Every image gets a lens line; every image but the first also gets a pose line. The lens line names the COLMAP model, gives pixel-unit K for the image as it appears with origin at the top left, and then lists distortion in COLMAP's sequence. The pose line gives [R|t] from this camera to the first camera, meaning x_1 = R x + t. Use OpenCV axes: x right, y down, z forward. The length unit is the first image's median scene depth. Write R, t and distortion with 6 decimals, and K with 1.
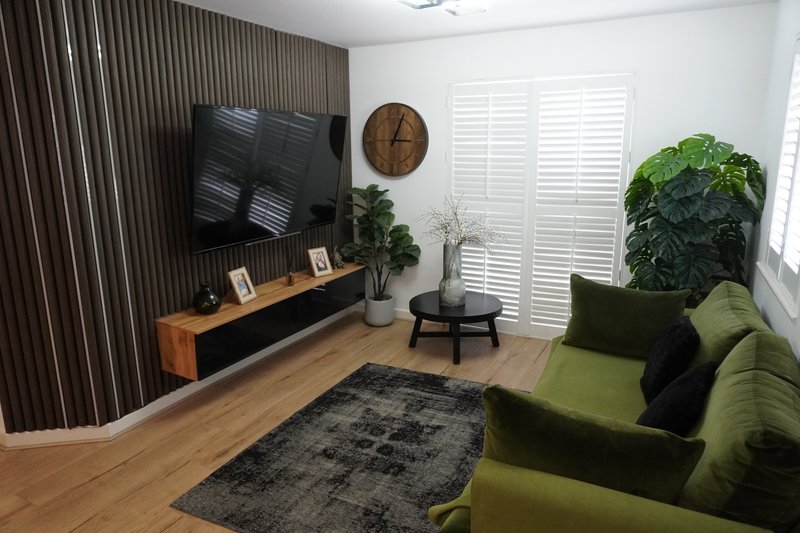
lens RADIAL K [[533.2, 0, 398.6], [0, 533.2, 269.9], [0, 0, 1]] dist [-0.034022, 0.009704]
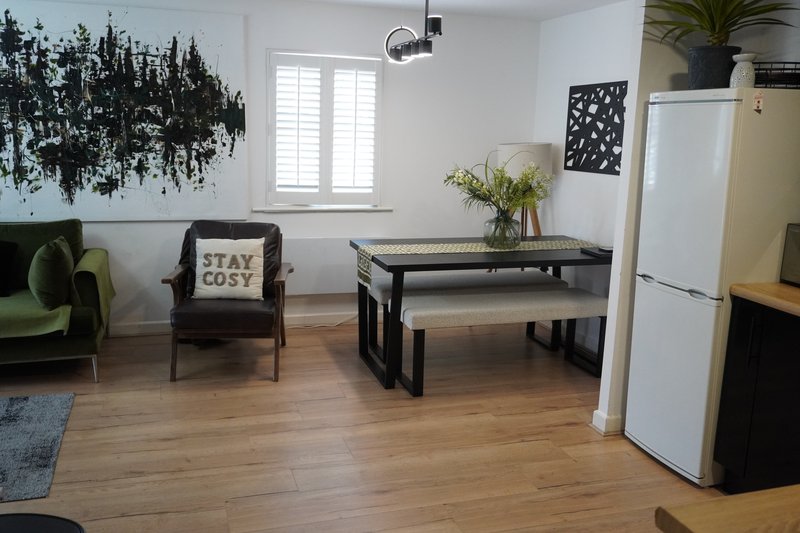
lens RADIAL K [[723.2, 0, 395.8], [0, 723.2, 265.1], [0, 0, 1]] dist [-0.042579, 0.009853]
pose [[-0.692724, -0.148233, 0.705805, -1.344583], [0.137619, 0.933499, 0.331121, -0.208899], [-0.707951, 0.326507, -0.626257, 0.974867]]
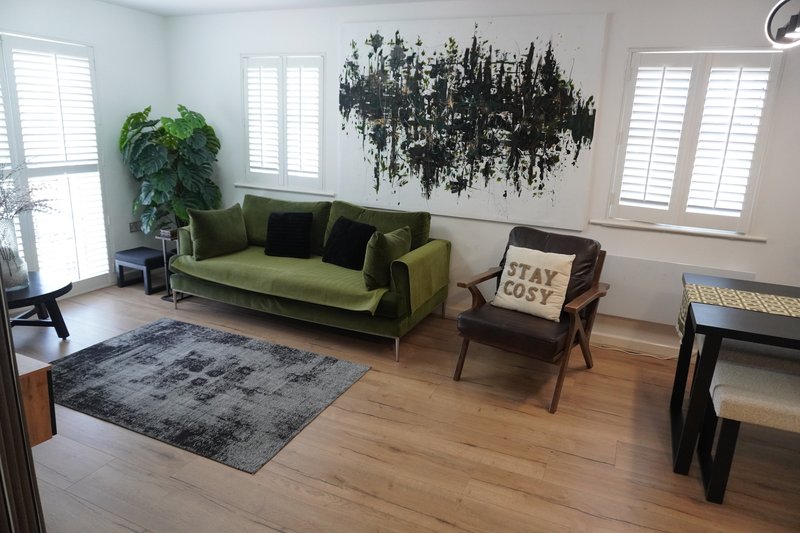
lens RADIAL K [[533.2, 0, 395.4], [0, 533.2, 262.5], [0, 0, 1]] dist [-0.034022, 0.009704]
pose [[-0.039638, -0.244862, 0.968747, -1.048448], [0.187977, 0.950371, 0.247909, -0.100880], [-0.981373, 0.191929, 0.008357, 0.524769]]
